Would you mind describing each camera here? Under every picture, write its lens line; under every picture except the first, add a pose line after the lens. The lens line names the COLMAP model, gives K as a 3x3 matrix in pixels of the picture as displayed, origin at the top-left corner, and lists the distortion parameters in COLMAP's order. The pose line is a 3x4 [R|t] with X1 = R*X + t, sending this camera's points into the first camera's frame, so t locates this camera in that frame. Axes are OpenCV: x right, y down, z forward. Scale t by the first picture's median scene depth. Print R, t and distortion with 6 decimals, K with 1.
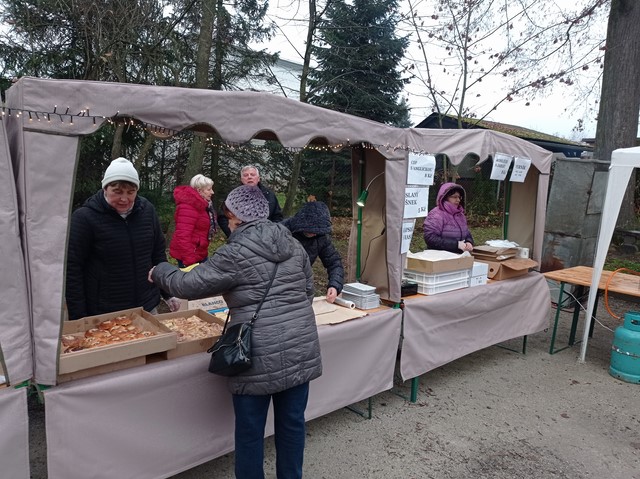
lens RADIAL K [[475.4, 0, 316.0], [0, 475.4, 243.9], [0, 0, 1]] dist [0.051081, -0.038282]
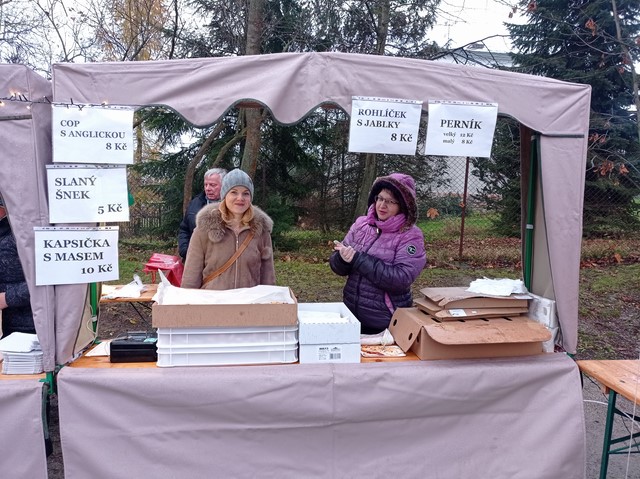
lens RADIAL K [[475.4, 0, 316.0], [0, 475.4, 243.9], [0, 0, 1]] dist [0.051081, -0.038282]
pose [[0.817589, 0.032120, -0.574906, 0.625654], [-0.054383, 0.998287, -0.021565, -0.028055], [0.573229, 0.048896, 0.817935, 0.583703]]
